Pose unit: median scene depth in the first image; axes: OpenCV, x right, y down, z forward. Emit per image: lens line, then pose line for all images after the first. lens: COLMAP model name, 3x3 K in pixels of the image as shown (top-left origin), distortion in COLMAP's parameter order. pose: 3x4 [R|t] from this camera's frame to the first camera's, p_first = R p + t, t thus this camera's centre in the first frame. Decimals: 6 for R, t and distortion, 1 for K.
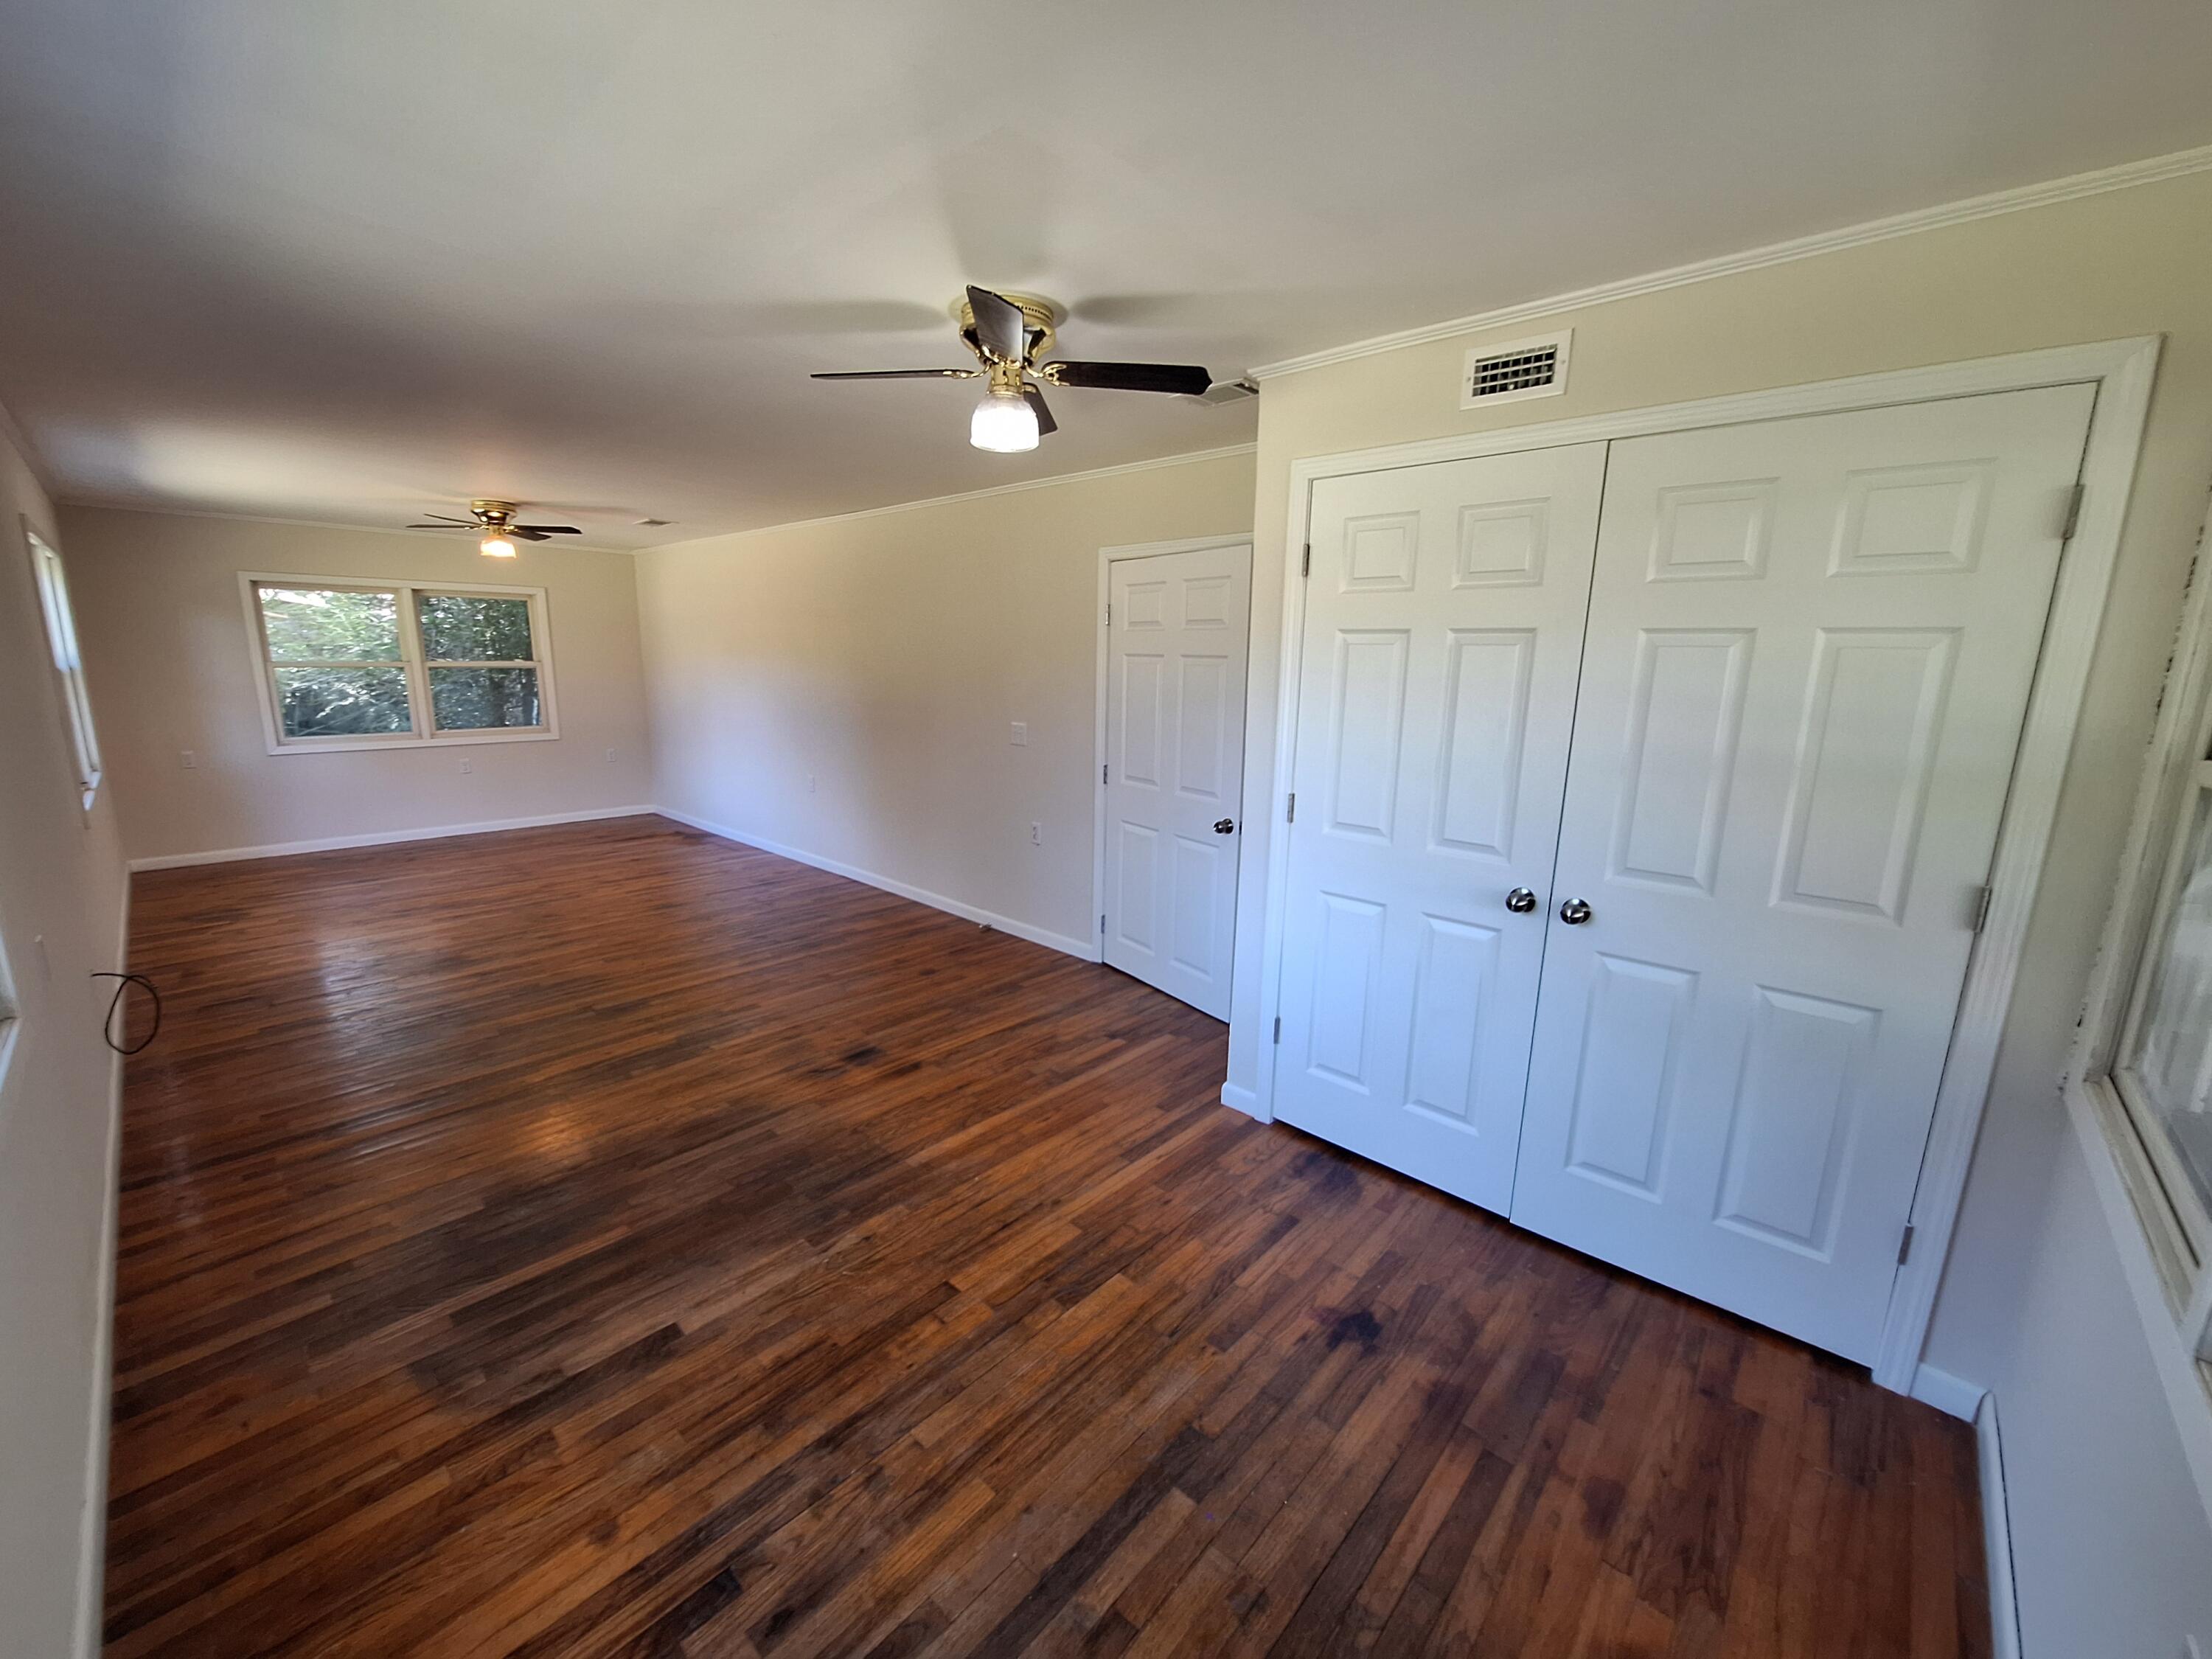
lens RADIAL K [[873.8, 0, 1087.9], [0, 873.8, 820.6], [0, 0, 1]] dist [0.001157, 0.000264]
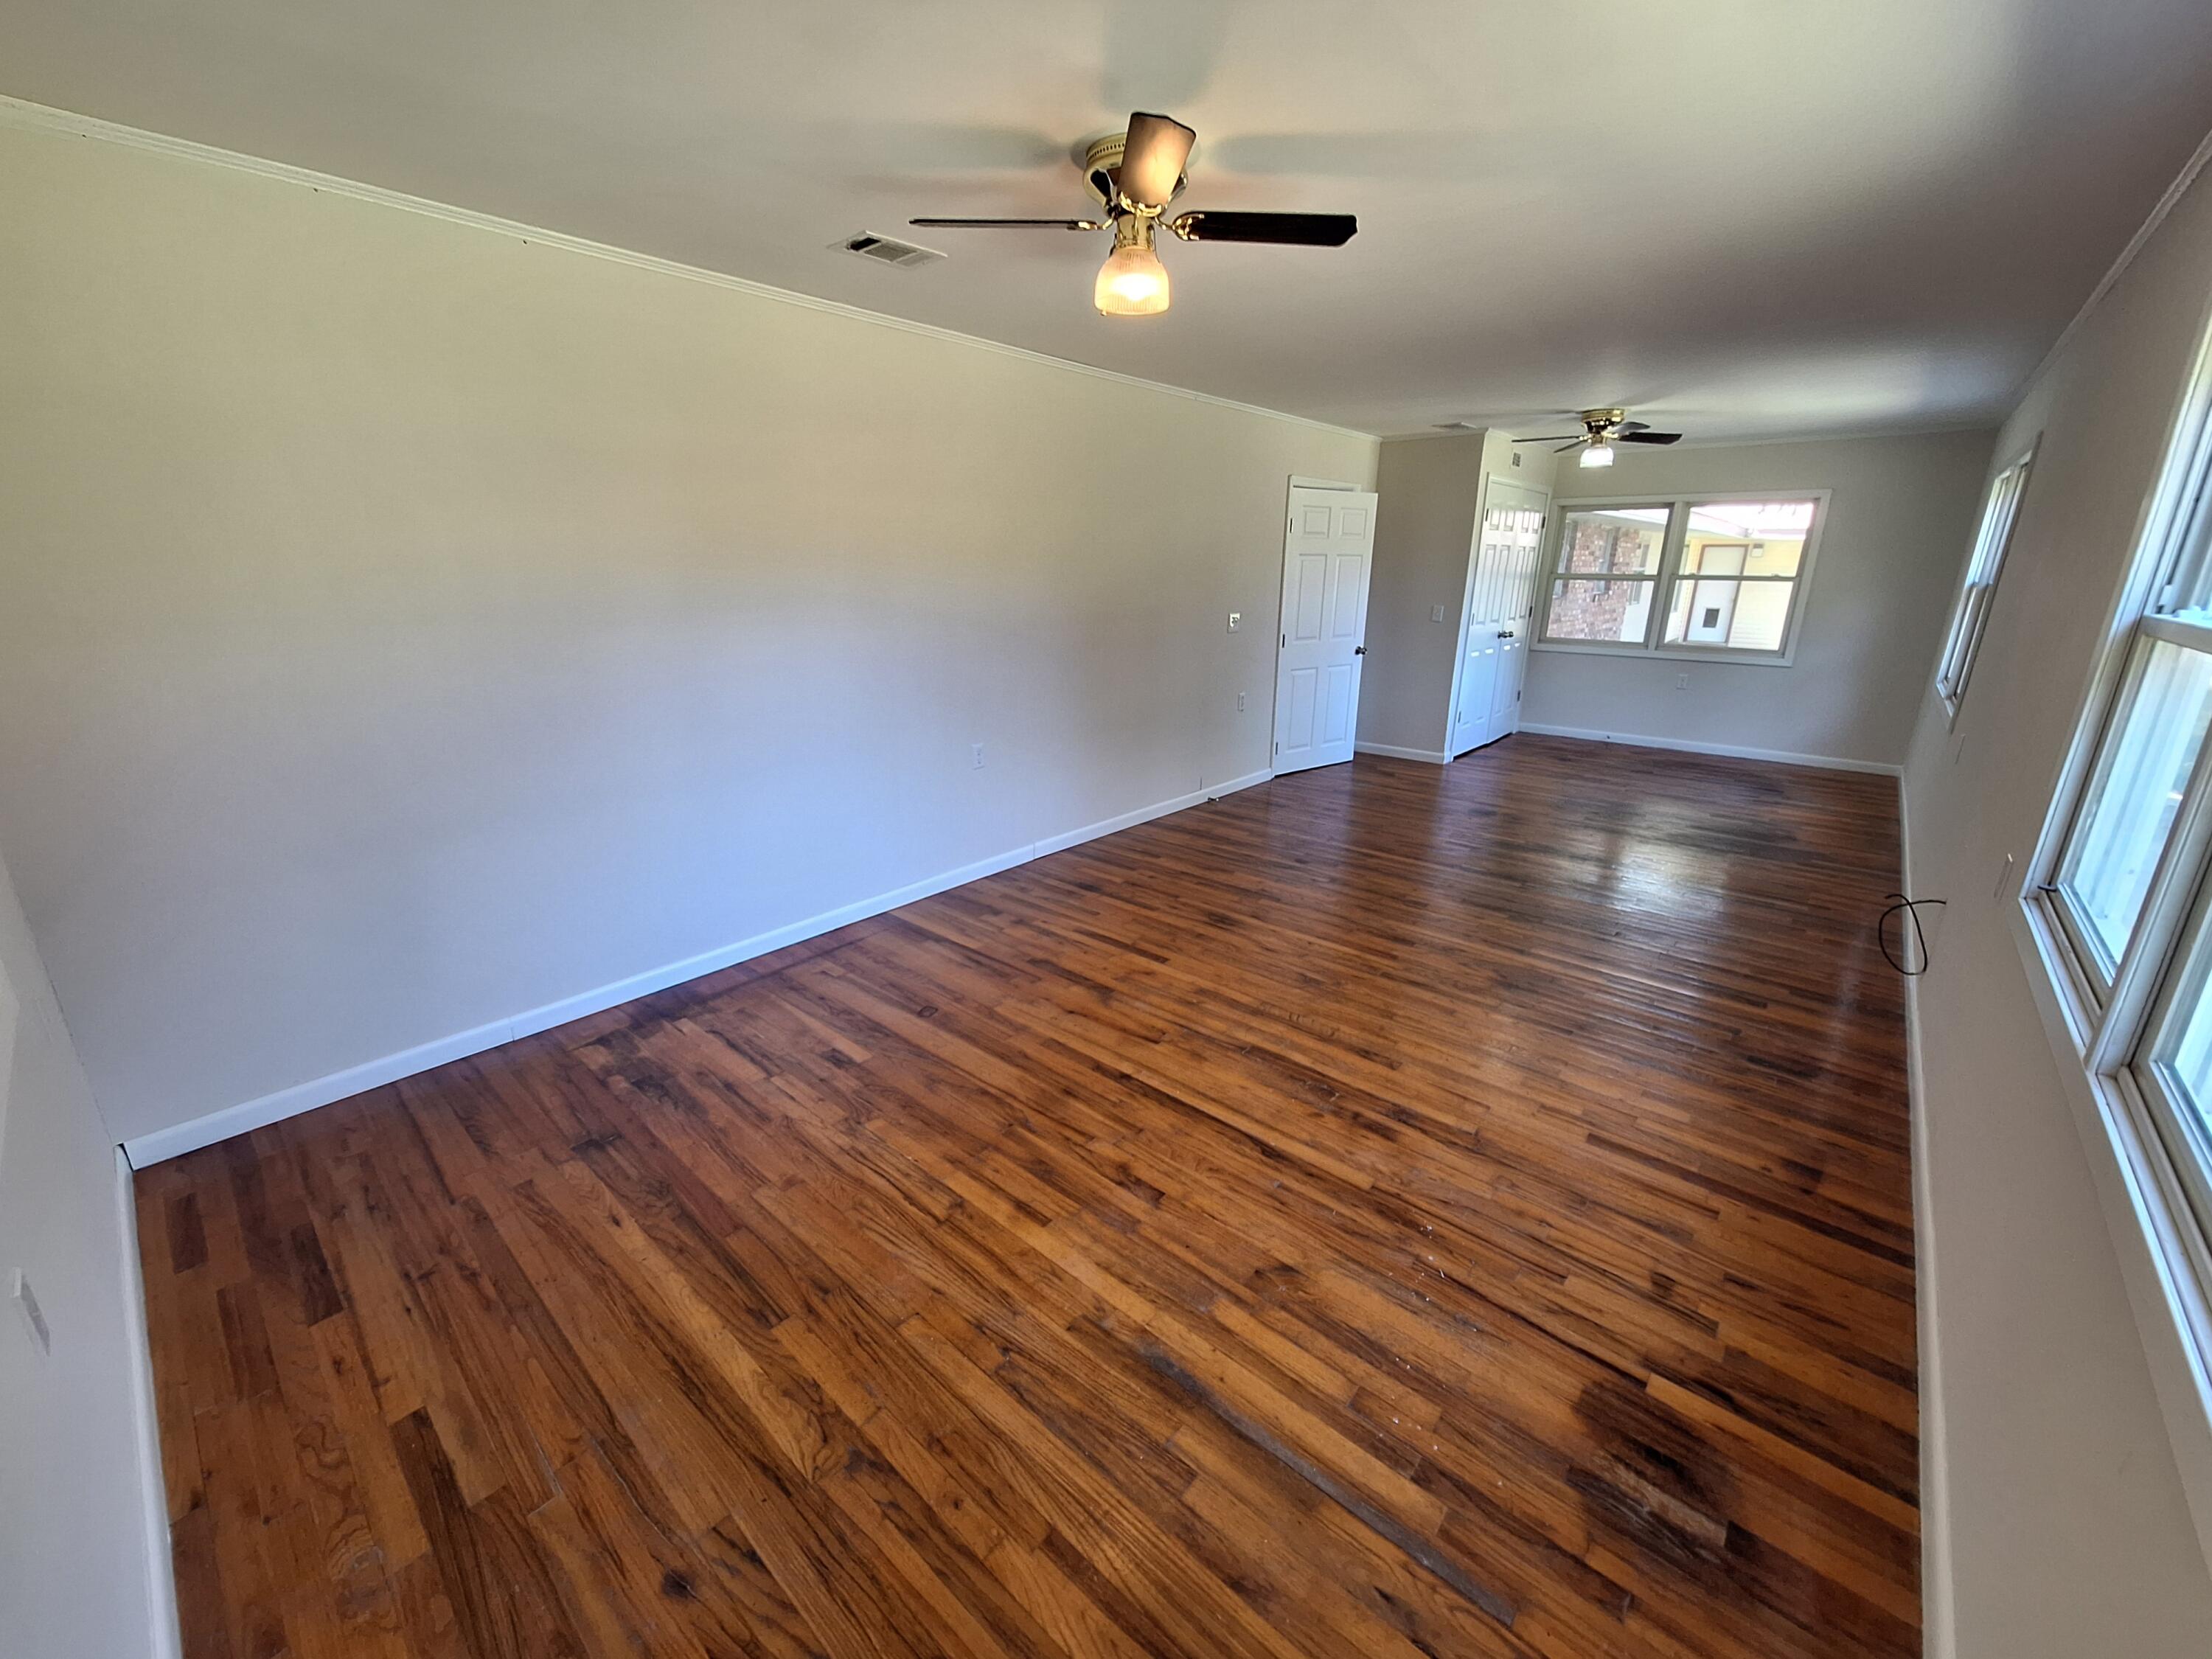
lens RADIAL K [[873.8, 0, 1084.8], [0, 873.8, 824.9], [0, 0, 1]] dist [0.001157, 0.000264]
pose [[-0.034689, -0.306036, 0.951388, -1.186596], [0.180122, 0.934457, 0.307157, -0.224883], [-0.983032, 0.182021, 0.022708, 1.127352]]
